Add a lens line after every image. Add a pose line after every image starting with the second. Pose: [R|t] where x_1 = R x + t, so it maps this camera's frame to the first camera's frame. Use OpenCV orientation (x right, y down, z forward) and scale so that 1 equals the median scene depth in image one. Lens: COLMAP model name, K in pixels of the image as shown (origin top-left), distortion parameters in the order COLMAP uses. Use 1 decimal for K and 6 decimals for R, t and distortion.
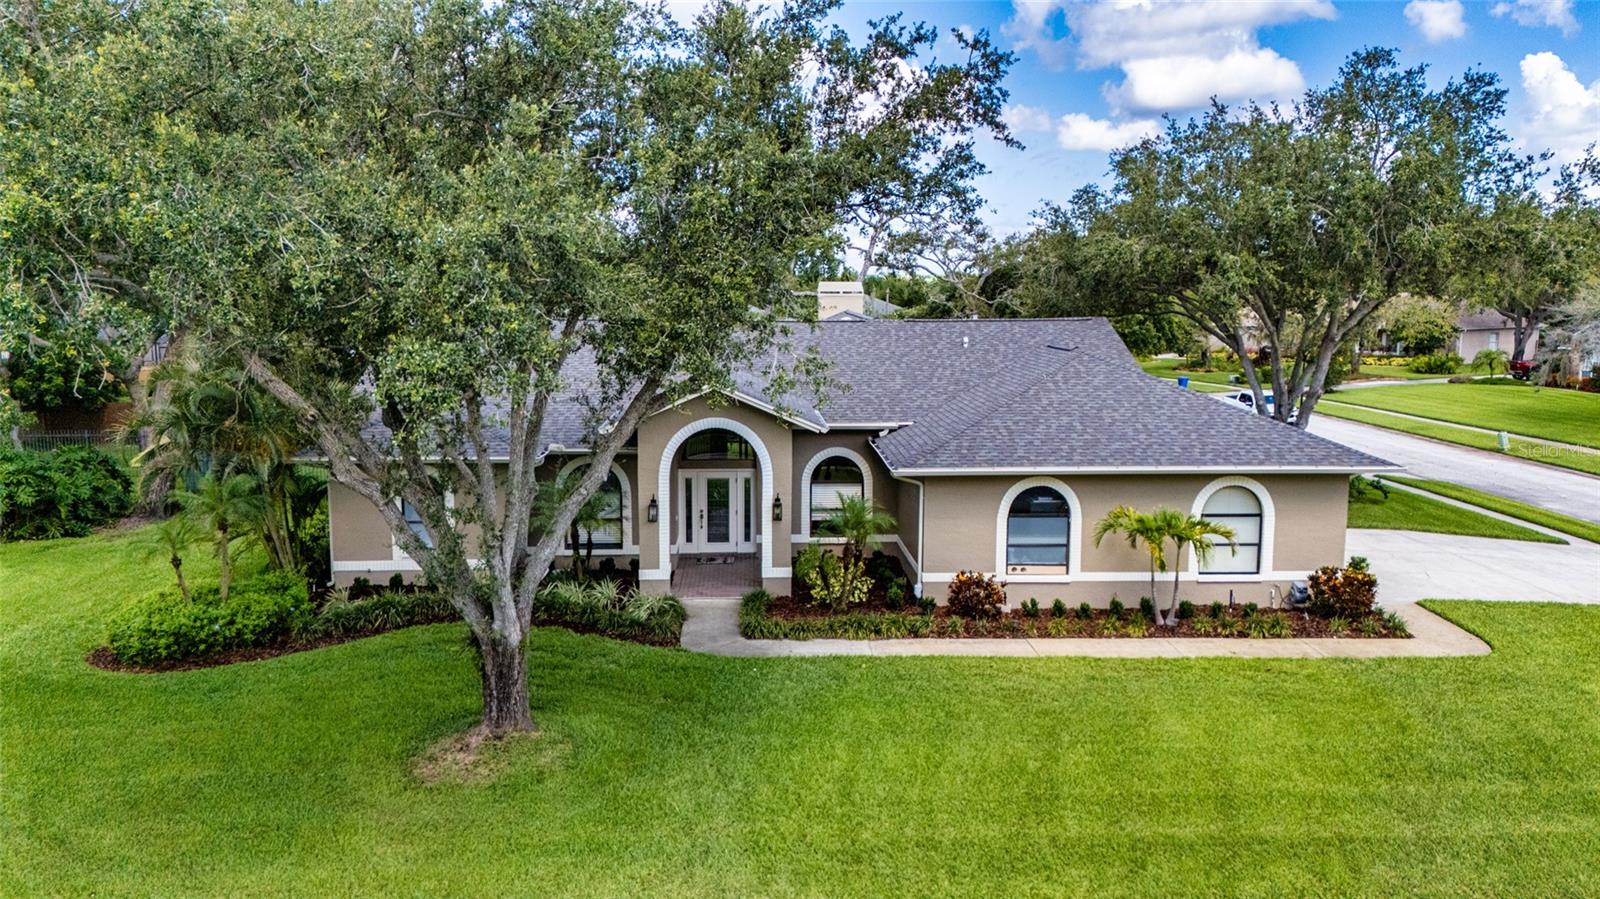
lens RADIAL K [[1196.0, 0, 803.8], [0, 1196.0, 446.5], [0, 0, 1]] dist [0.052678, -0.014904]
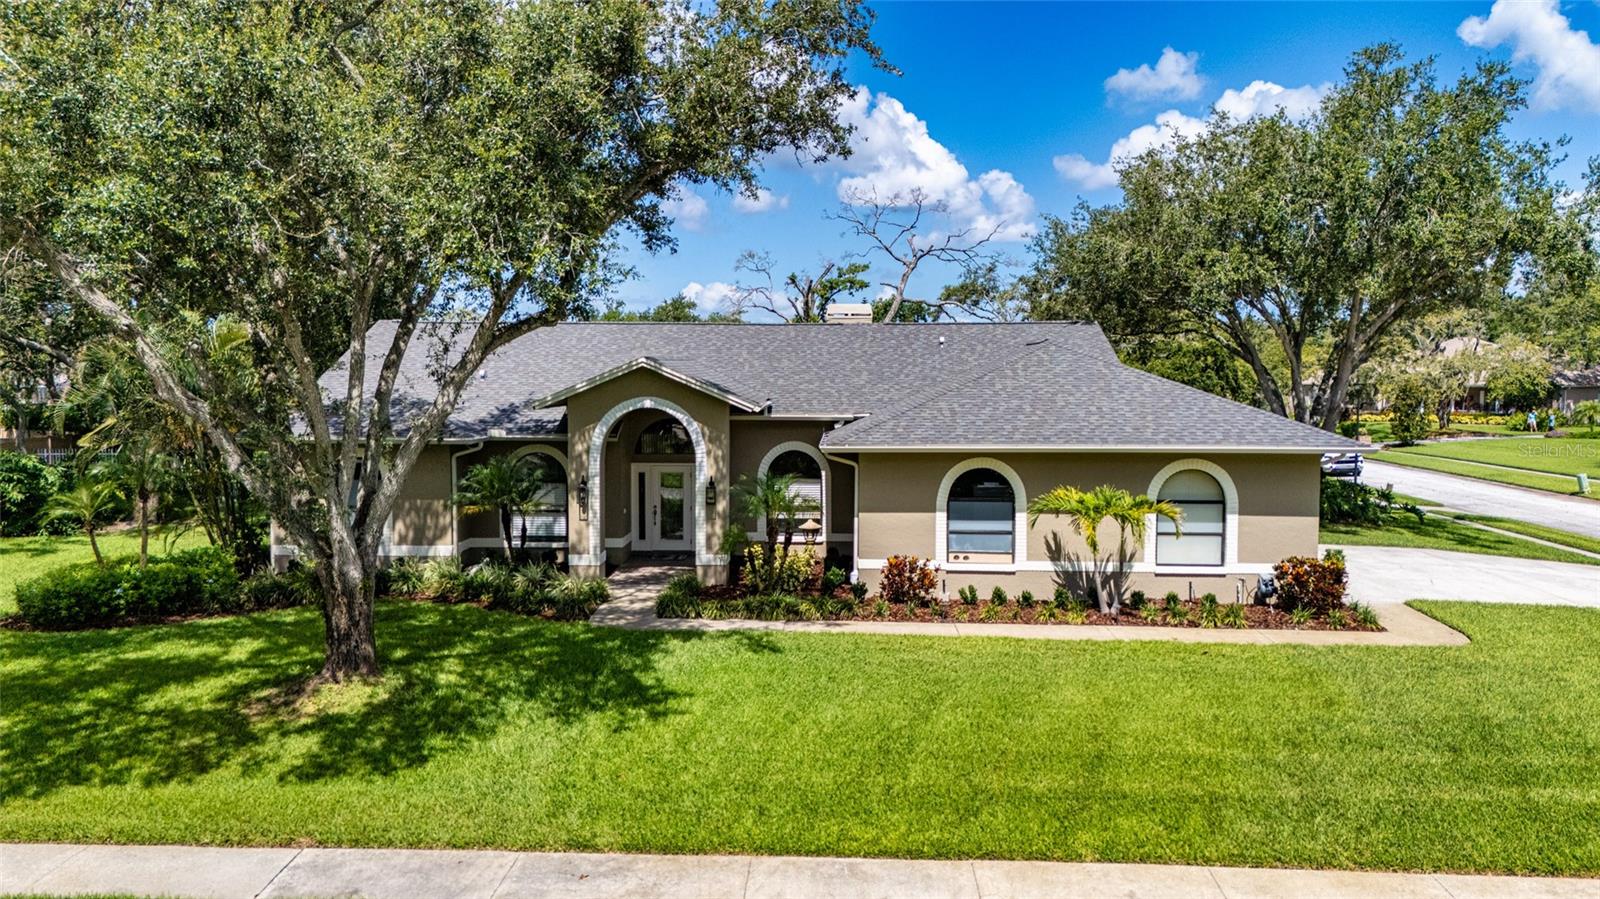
lens RADIAL K [[1196.0, 0, 808.3], [0, 1196.0, 444.2], [0, 0, 1]] dist [0.052678, -0.014904]
pose [[0.996156, 0.003489, -0.087525, 0.144980], [-0.009915, 0.997276, -0.073084, 0.085670], [0.087032, 0.073671, 0.993478, 0.045590]]
